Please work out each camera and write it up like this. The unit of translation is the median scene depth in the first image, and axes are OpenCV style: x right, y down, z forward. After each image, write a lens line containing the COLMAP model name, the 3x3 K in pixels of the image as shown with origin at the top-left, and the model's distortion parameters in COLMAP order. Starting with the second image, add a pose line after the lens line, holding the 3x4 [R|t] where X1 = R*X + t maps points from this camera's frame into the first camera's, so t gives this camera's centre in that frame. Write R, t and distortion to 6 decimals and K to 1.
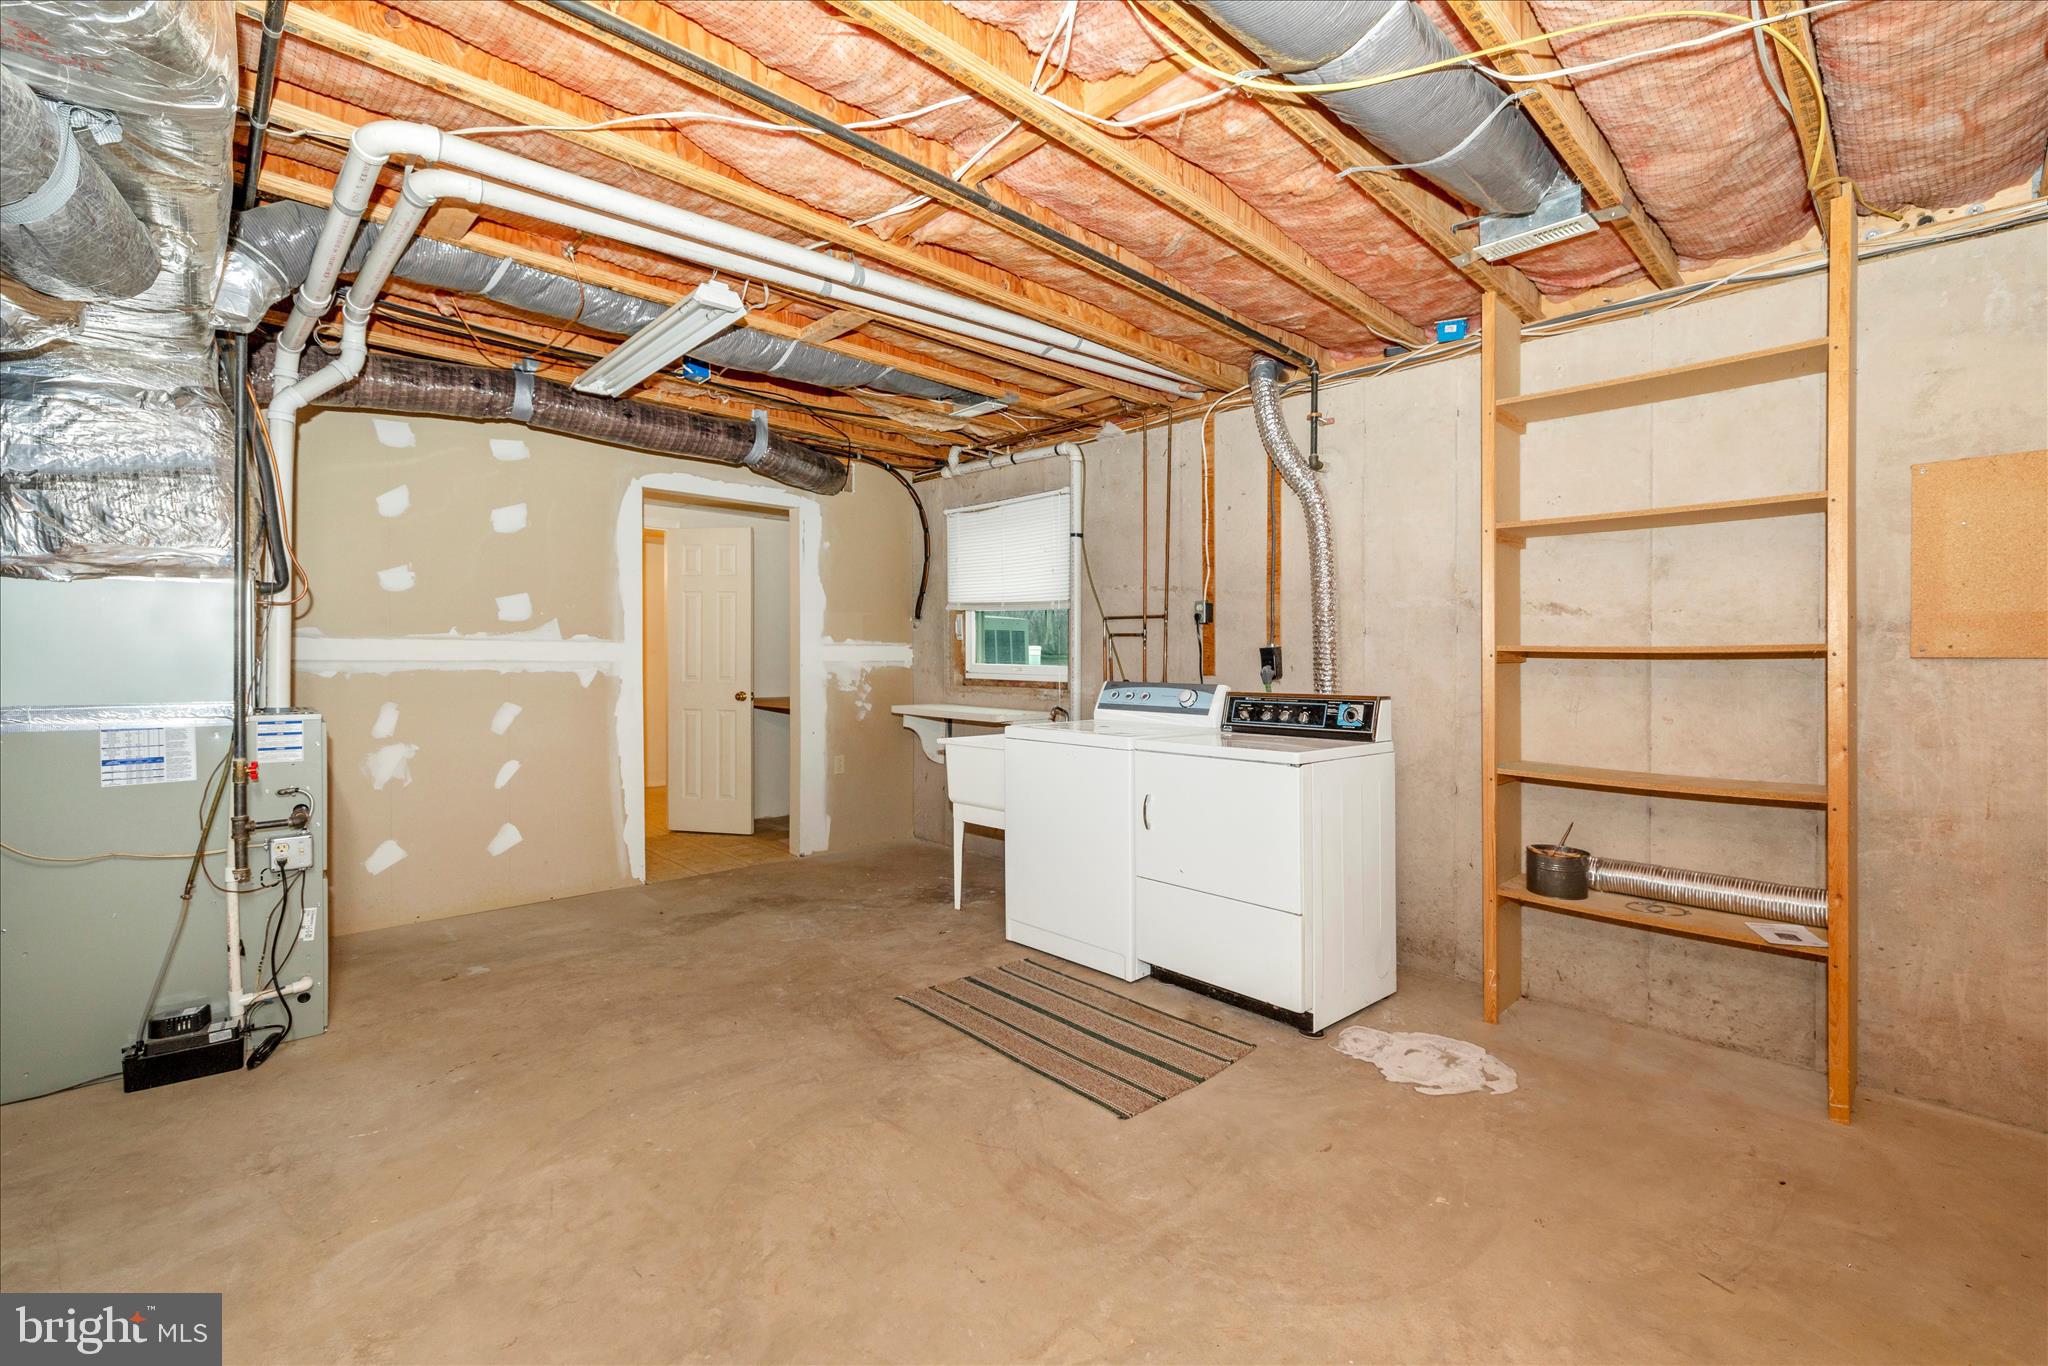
lens RADIAL K [[866.8, 0, 1035.7], [0, 866.8, 666.9], [0, 0, 1]] dist [-0.008689, 0.001102]
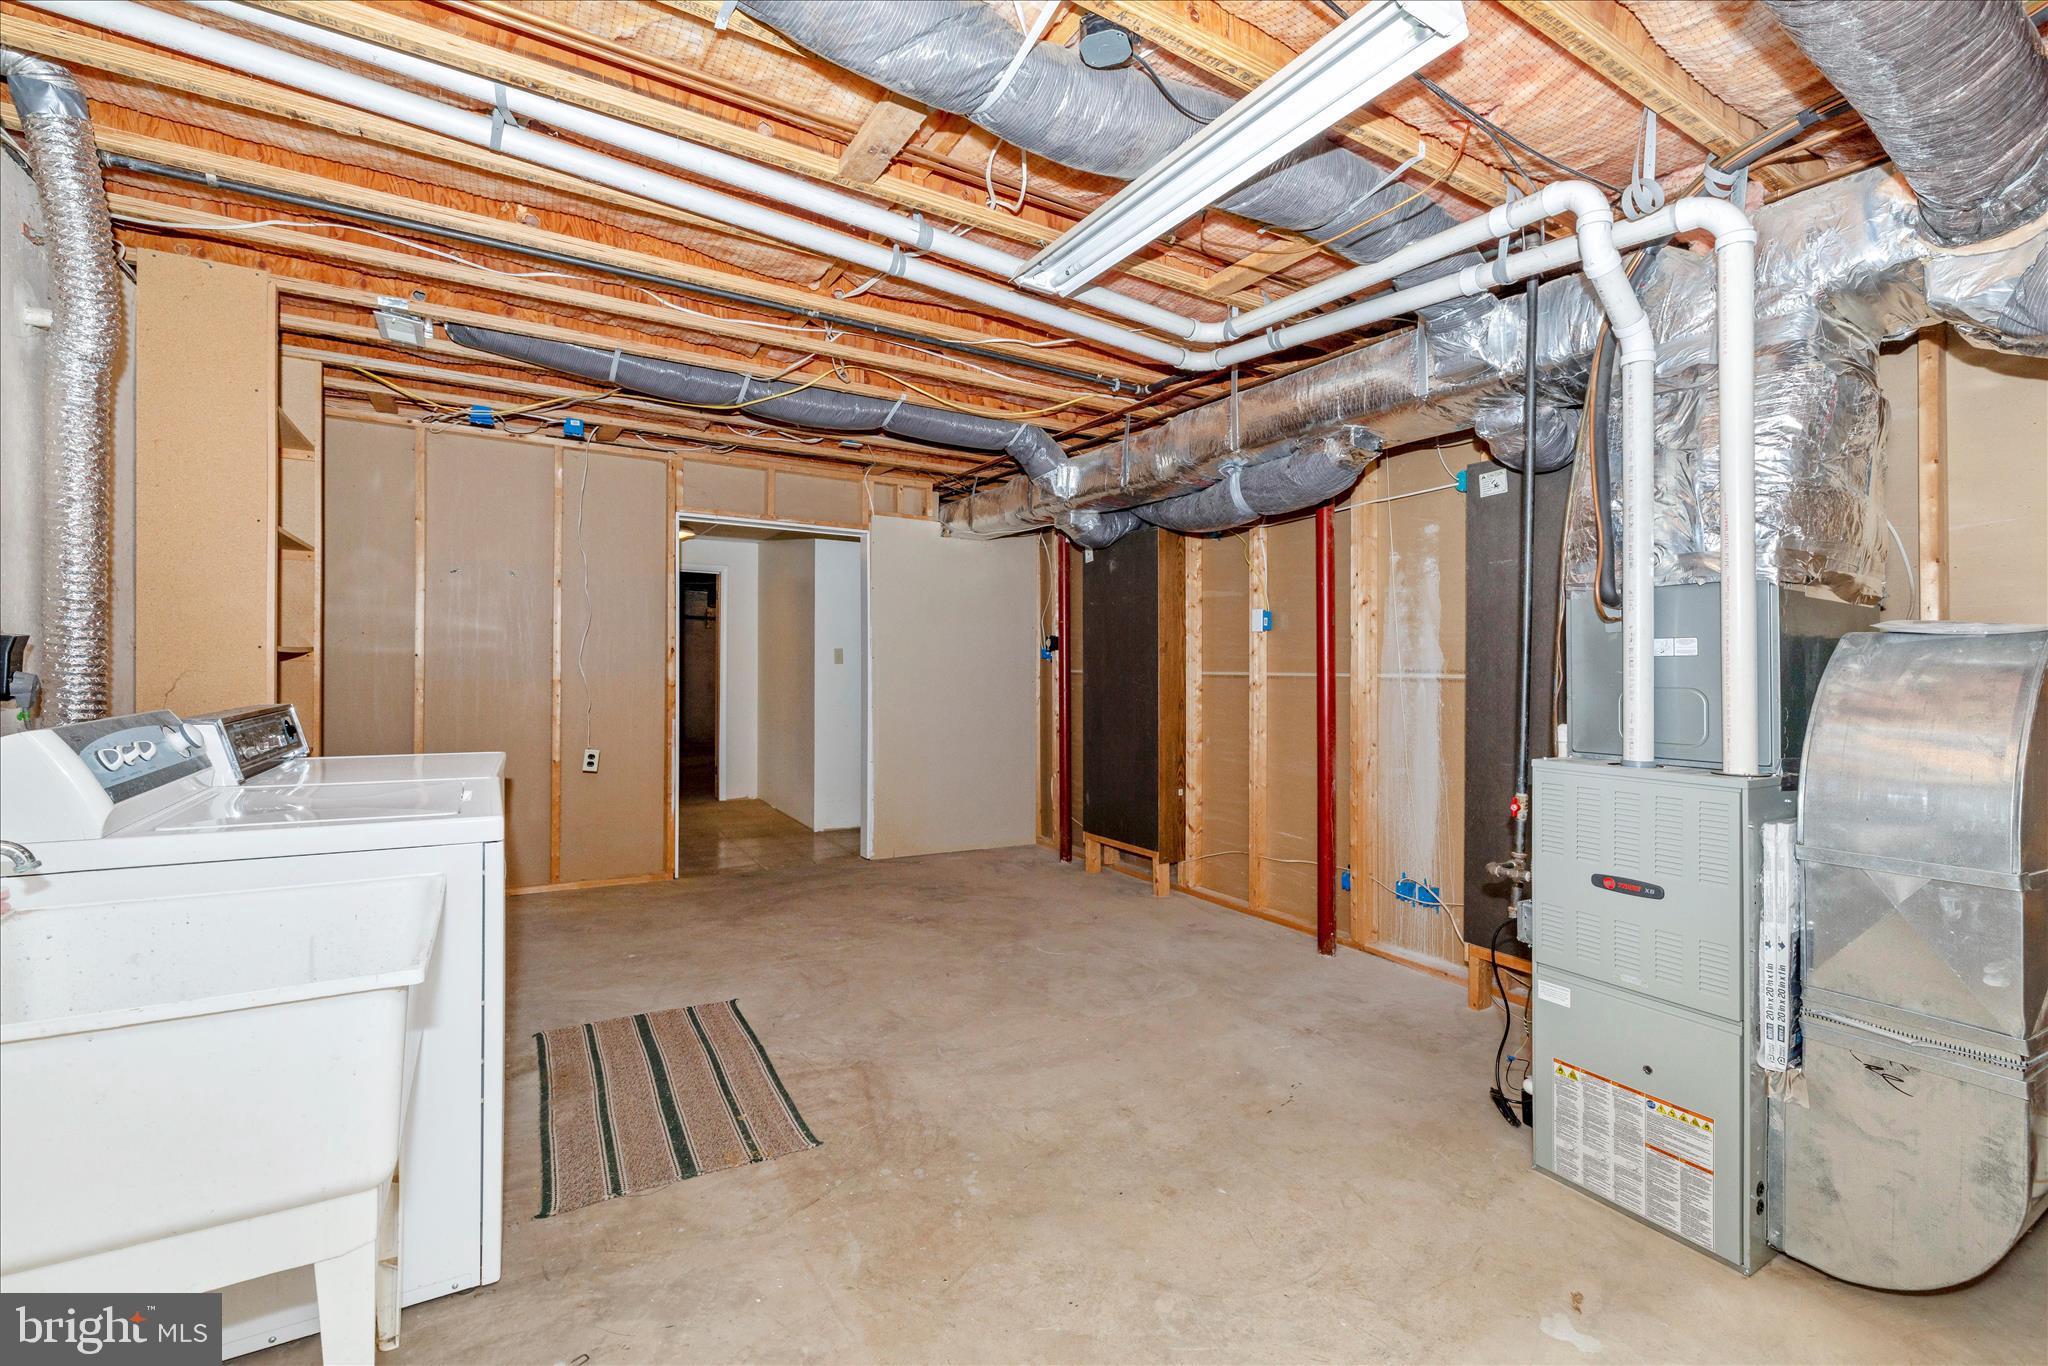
lens RADIAL K [[866.8, 0, 1022.9], [0, 866.8, 667.9], [0, 0, 1]] dist [-0.008689, 0.001102]
pose [[-0.972607, -0.022980, 0.231317, -0.522427], [-0.021129, 0.999722, 0.010478, -0.026208], [-0.231493, 0.005304, -0.972822, 1.789082]]
